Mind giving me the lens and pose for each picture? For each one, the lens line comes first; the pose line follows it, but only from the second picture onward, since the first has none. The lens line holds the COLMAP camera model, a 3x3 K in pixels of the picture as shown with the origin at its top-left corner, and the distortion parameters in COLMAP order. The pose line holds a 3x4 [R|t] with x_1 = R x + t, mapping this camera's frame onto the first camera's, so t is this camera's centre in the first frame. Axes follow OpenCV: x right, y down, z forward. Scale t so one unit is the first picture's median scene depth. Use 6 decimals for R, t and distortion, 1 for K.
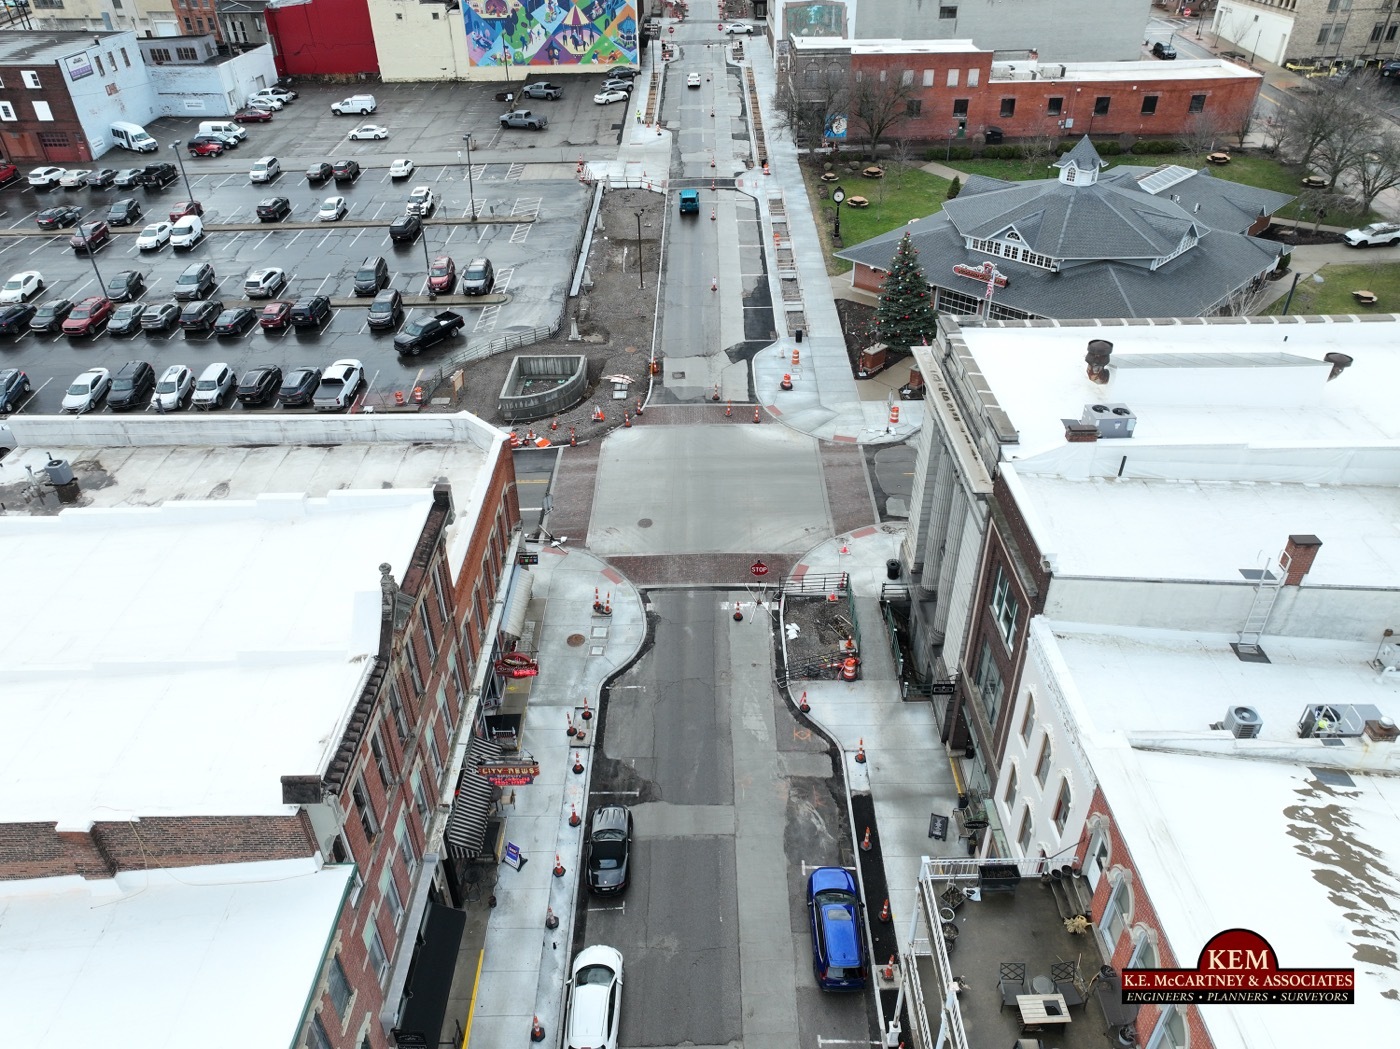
lens RADIAL K [[994.9, 0, 700.0], [0, 994.9, 524.5], [0, 0, 1]] dist [-0.006059, 0.011080]
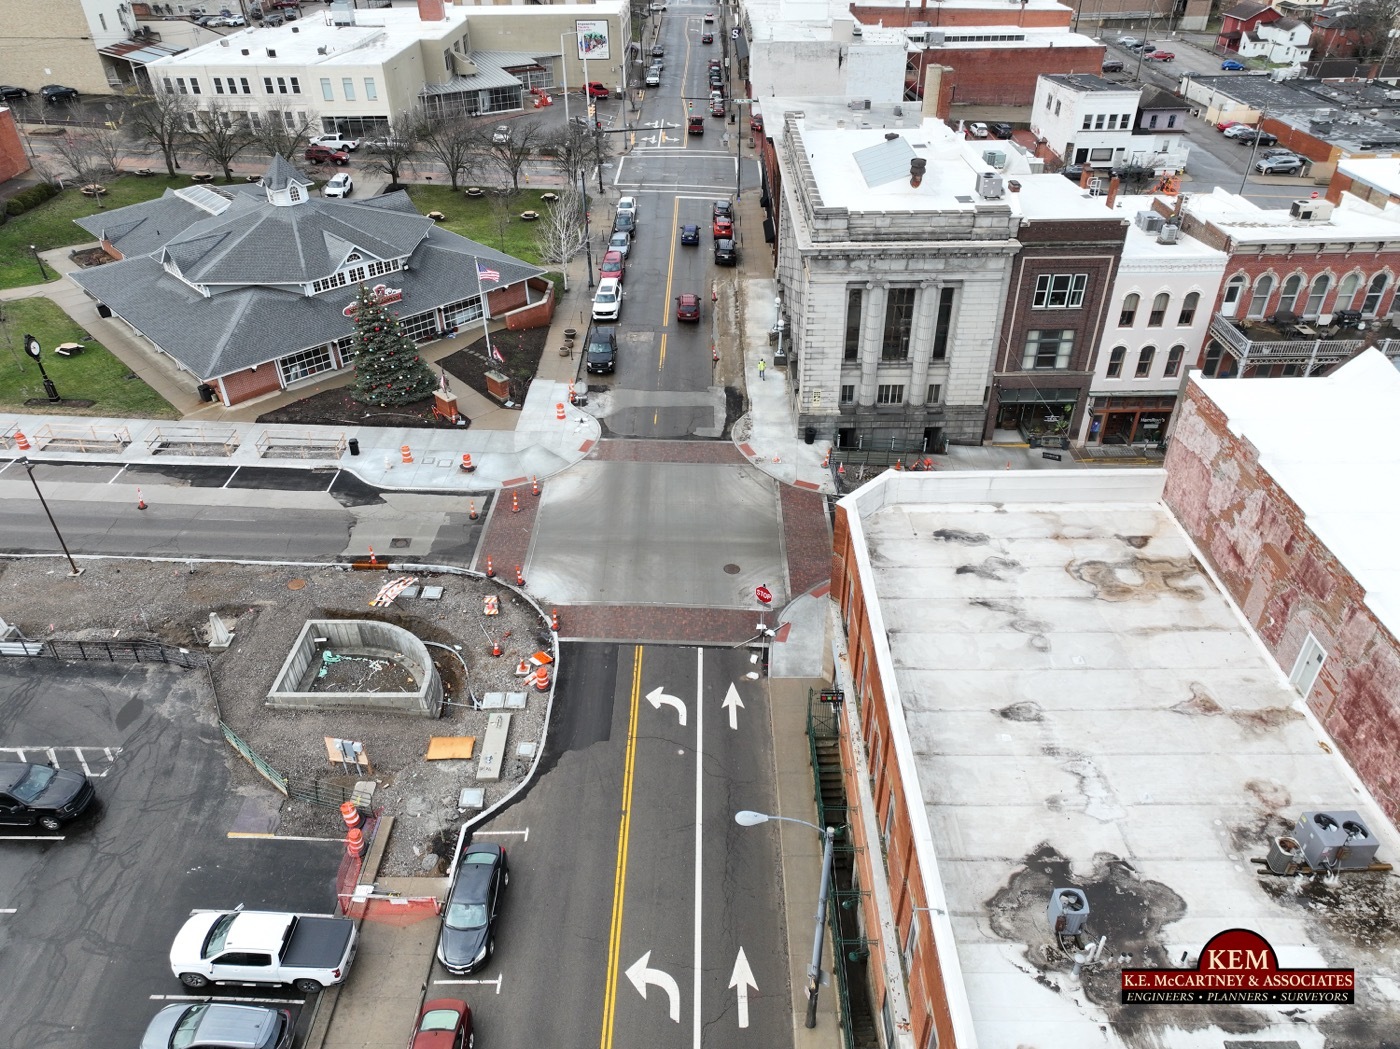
lens RADIAL K [[994.9, 0, 700.0], [0, 994.9, 524.5], [0, 0, 1]] dist [-0.006059, 0.011080]
pose [[-0.016970, -0.545578, 0.837888, -0.650903], [0.565617, 0.685794, 0.458000, -0.378541], [-0.824494, 0.481696, 0.296950, 0.591702]]
